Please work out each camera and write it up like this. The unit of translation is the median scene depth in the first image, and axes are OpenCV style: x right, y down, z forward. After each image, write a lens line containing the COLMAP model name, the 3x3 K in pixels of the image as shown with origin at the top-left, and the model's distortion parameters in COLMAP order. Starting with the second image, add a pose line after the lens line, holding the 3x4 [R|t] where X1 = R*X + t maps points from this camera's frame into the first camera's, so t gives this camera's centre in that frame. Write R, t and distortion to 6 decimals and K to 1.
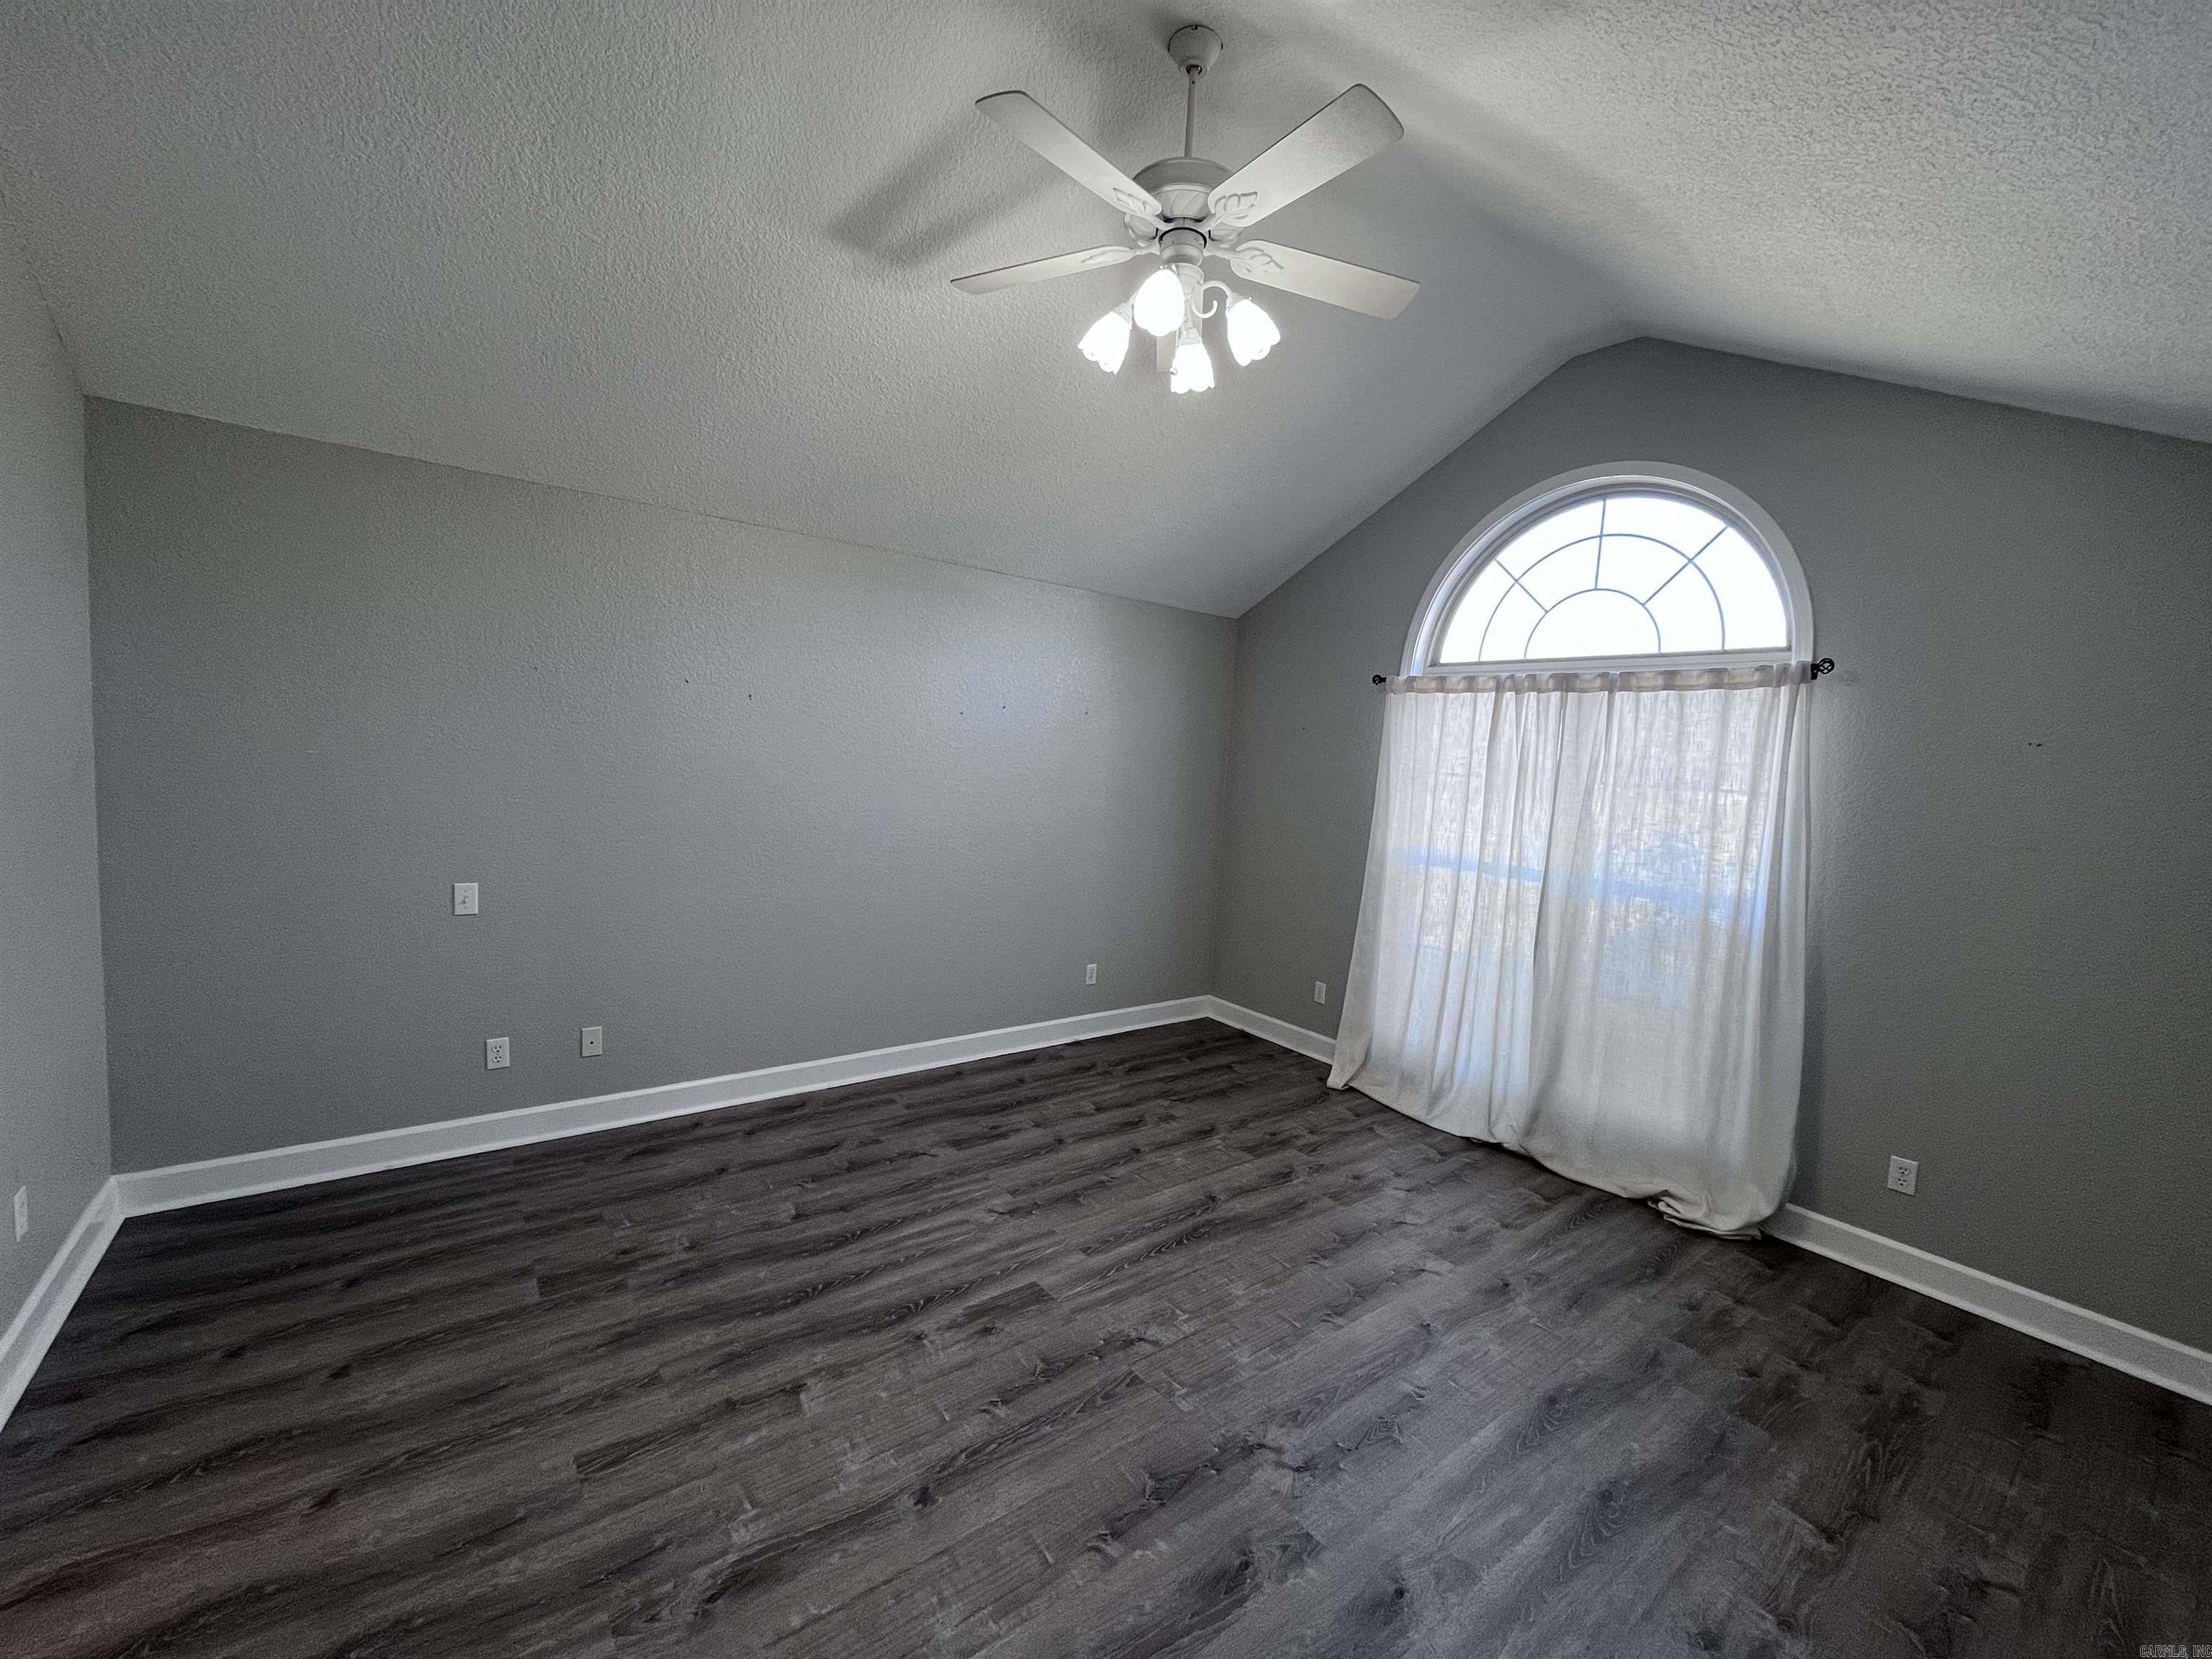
lens RADIAL K [[892.6, 0, 1104.5], [0, 892.6, 831.4], [0, 0, 1]] dist [-0.002224, 0.000088]
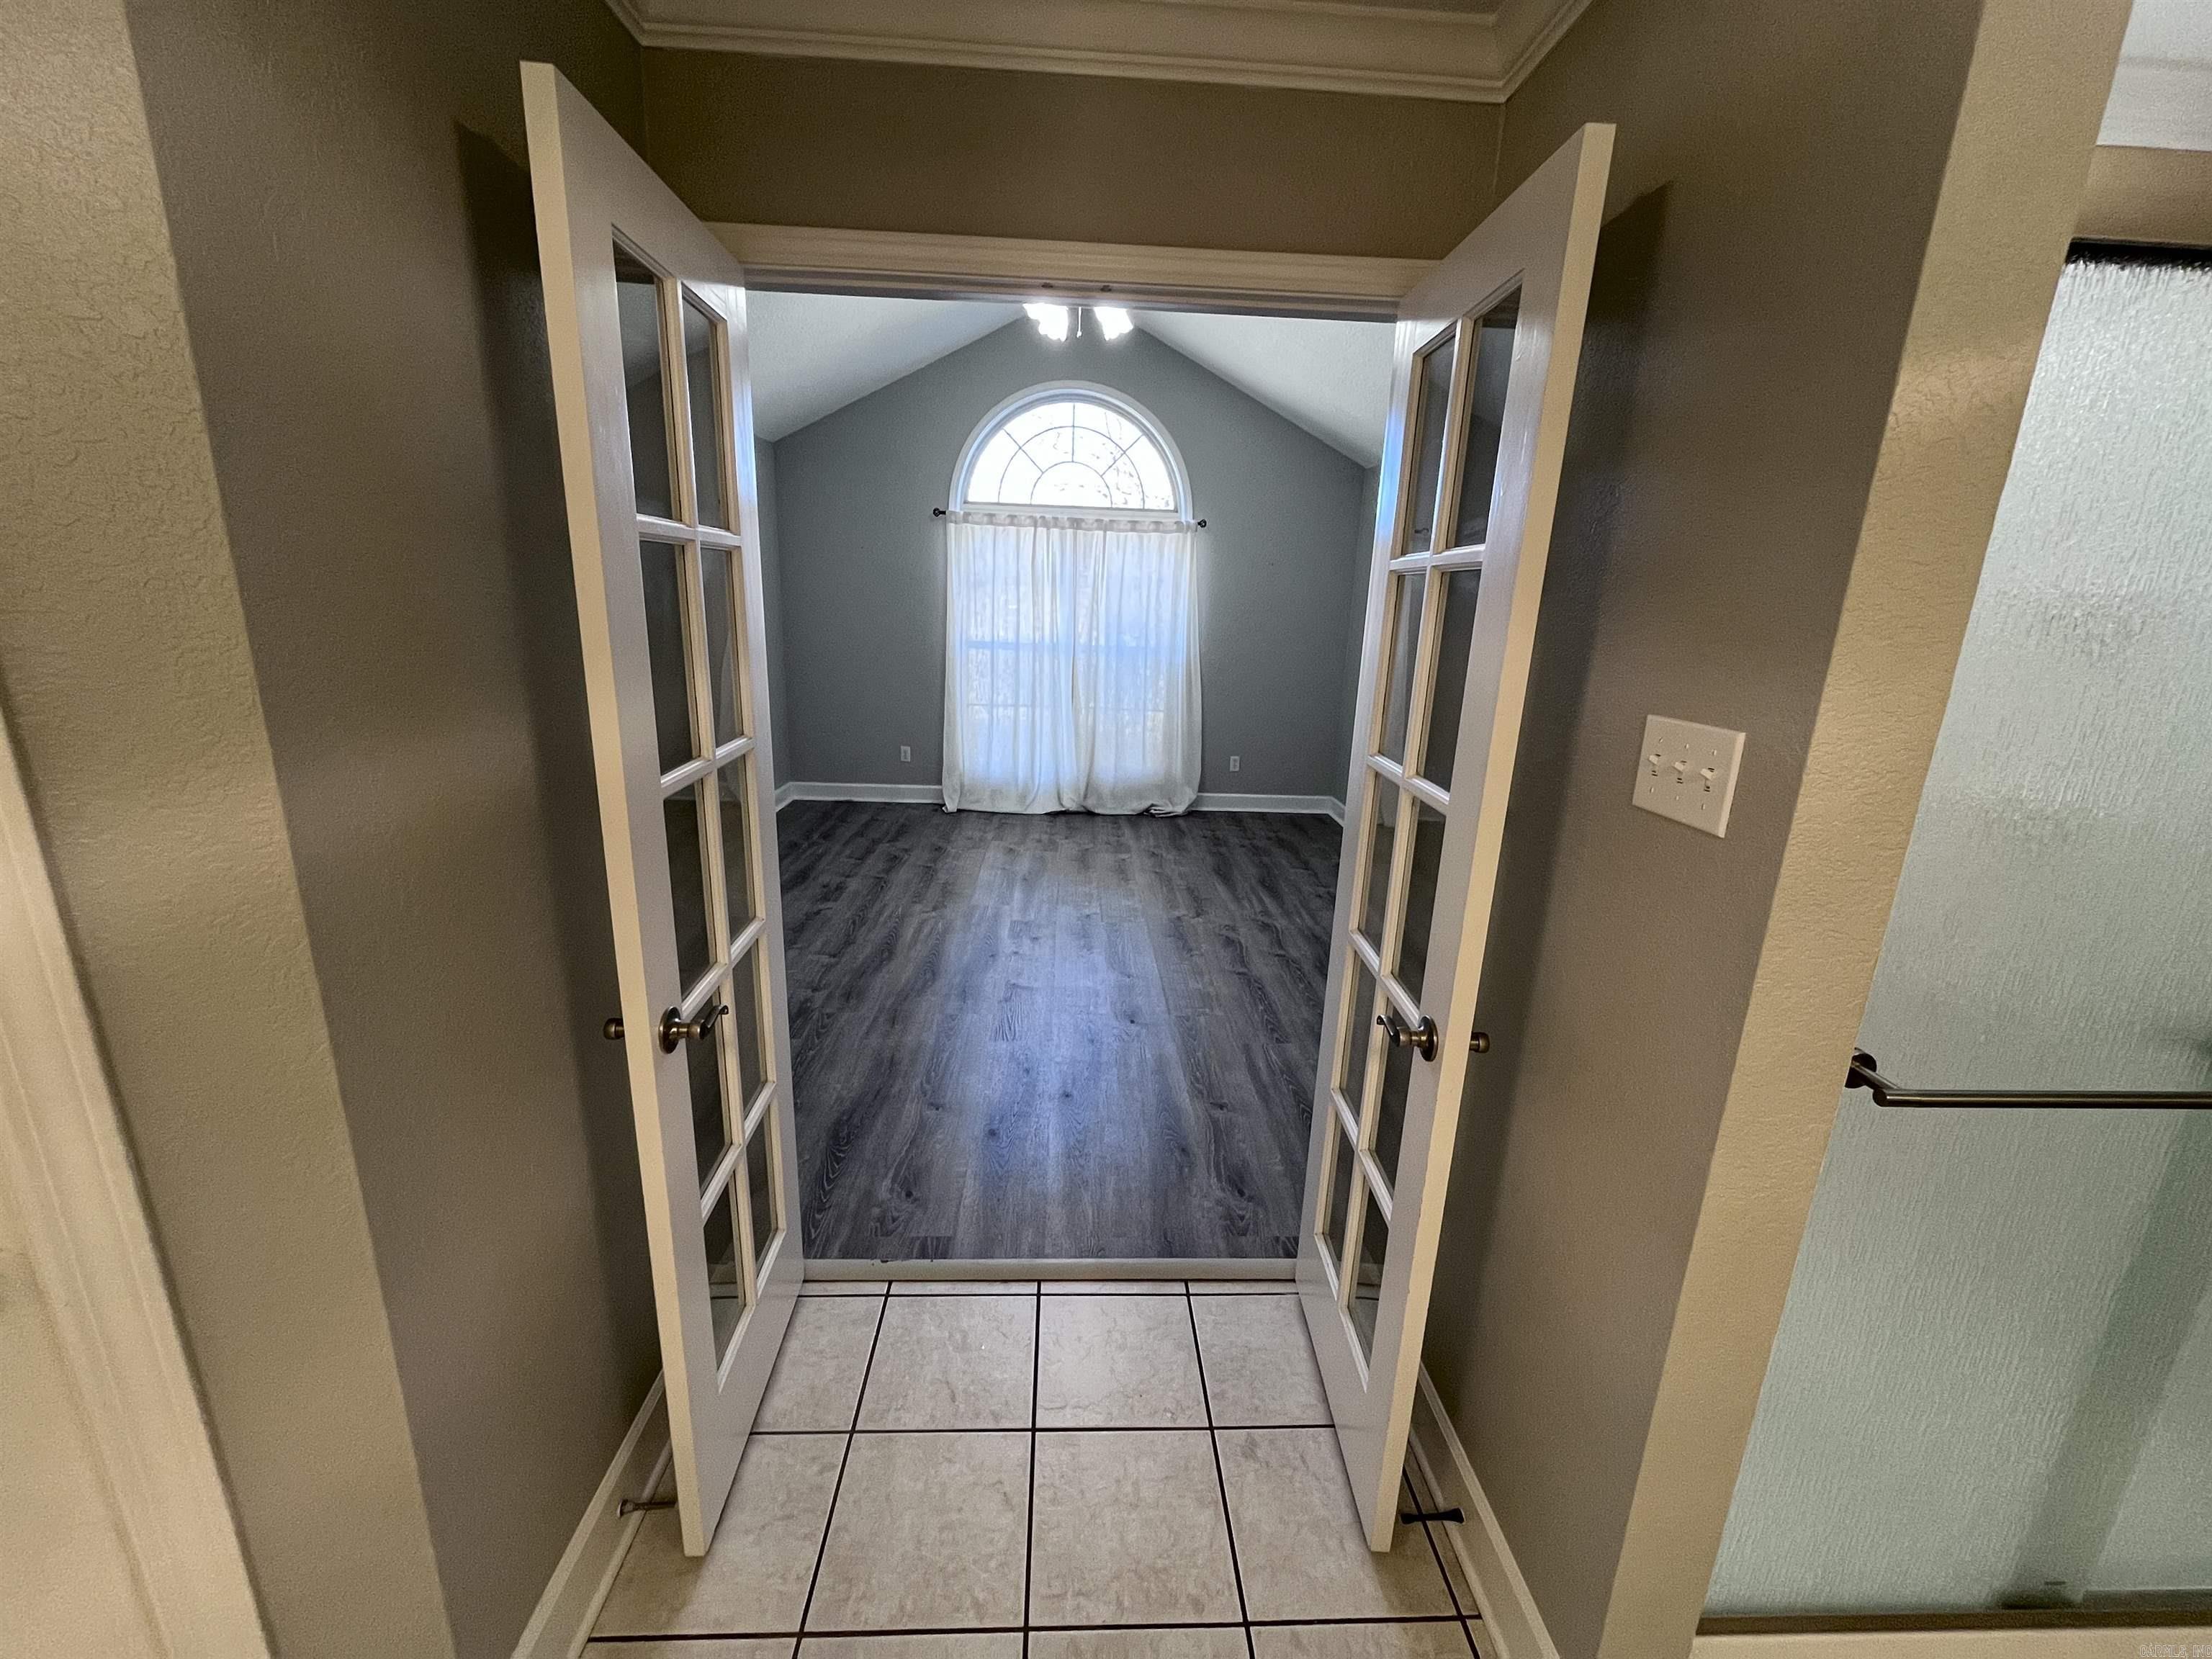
lens RADIAL K [[892.6, 0, 1104.5], [0, 892.6, 831.4], [0, 0, 1]] dist [-0.002224, 0.000088]
pose [[0.579886, -0.245776, 0.776741, -1.009283], [0.071779, 0.965115, 0.251794, -0.035495], [-0.811530, -0.090258, 0.577298, -0.041356]]
